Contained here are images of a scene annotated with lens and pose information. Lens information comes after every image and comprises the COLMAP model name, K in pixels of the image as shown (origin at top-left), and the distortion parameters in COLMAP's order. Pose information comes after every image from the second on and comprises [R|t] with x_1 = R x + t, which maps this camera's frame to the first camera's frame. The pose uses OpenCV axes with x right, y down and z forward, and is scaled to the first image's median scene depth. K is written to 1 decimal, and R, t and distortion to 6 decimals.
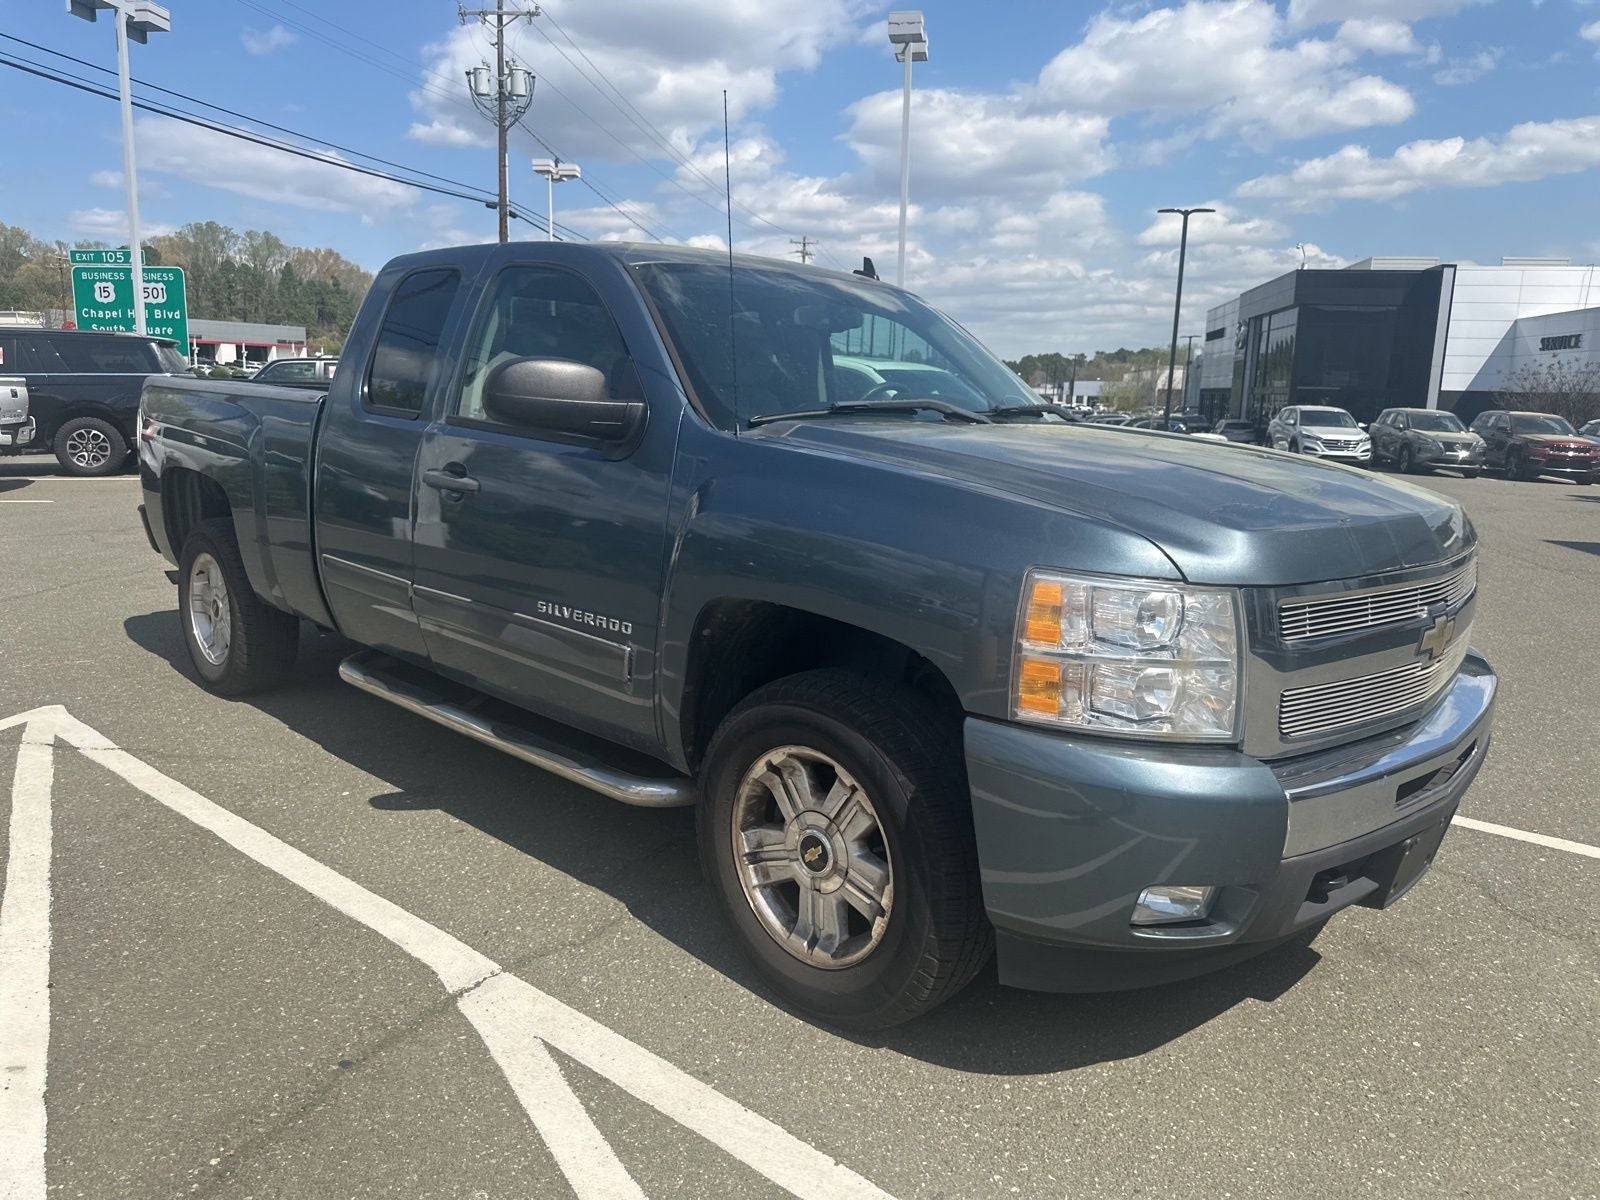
lens RADIAL K [[1147.4, 0, 791.7], [0, 1147.4, 621.9], [0, 0, 1]] dist [0.018097, -0.026675]
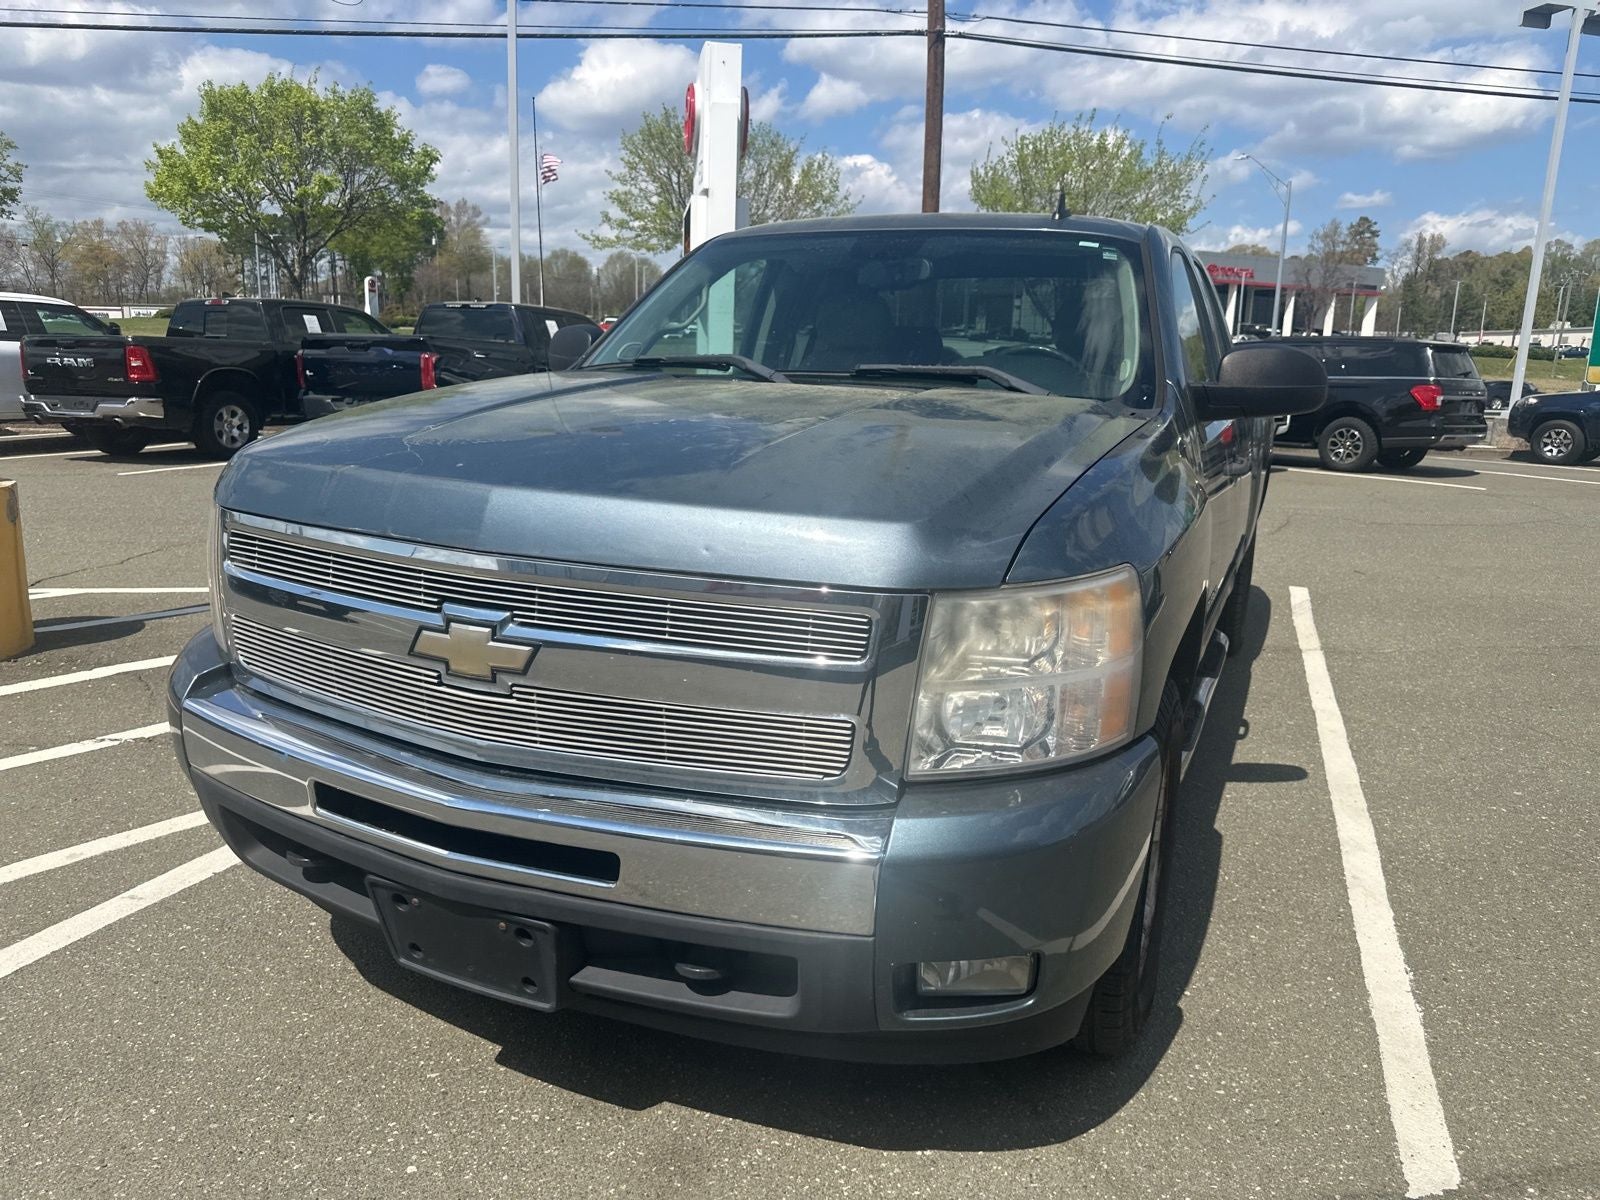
lens RADIAL K [[1147.4, 0, 799.8], [0, 1147.4, 601.7], [0, 0, 1]] dist [0.018097, -0.026675]
pose [[0.332081, 0.174431, -0.926982, 0.237130], [-0.204011, 0.972773, 0.109963, -0.024108], [0.920924, 0.152597, 0.358625, 0.171151]]
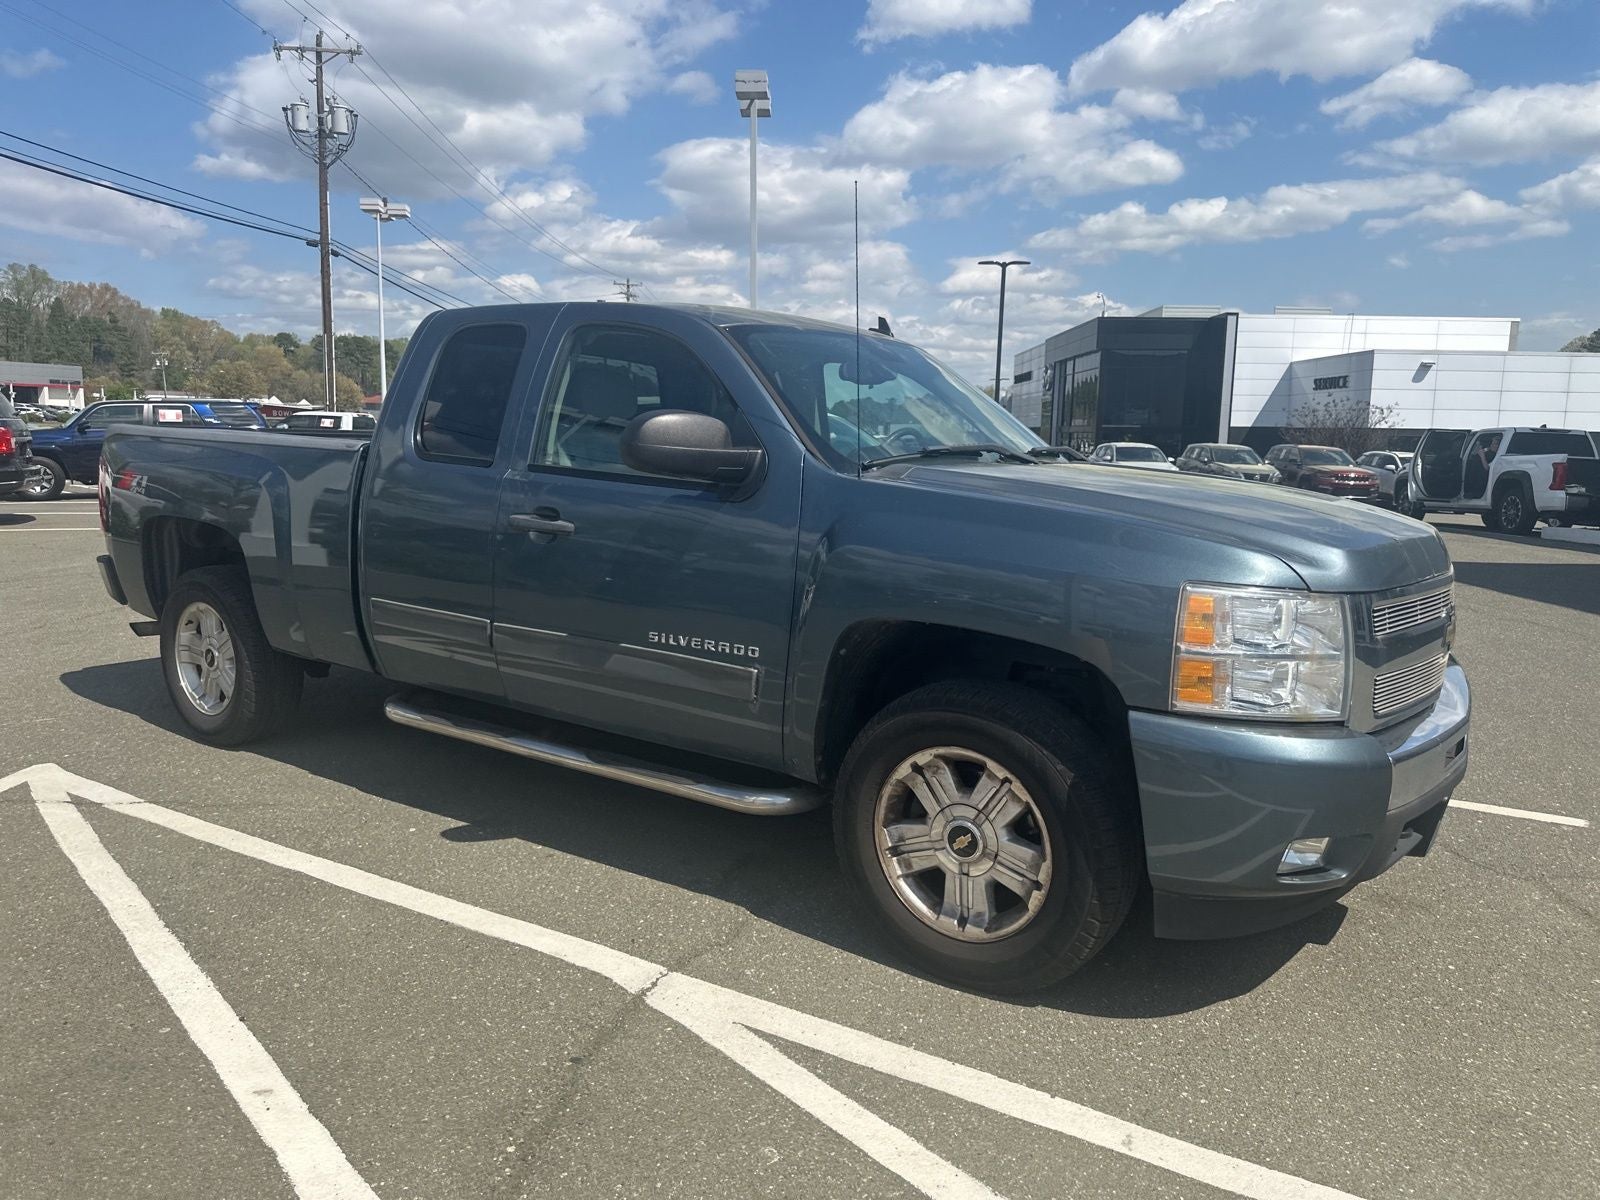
lens RADIAL K [[1147.4, 0, 798.0], [0, 1147.4, 609.2], [0, 0, 1]] dist [0.018097, -0.026675]
pose [[0.987188, -0.030861, 0.156550, -0.059678], [0.037674, 0.998459, -0.040736, 0.002287], [-0.155051, 0.046112, 0.986830, -0.021007]]
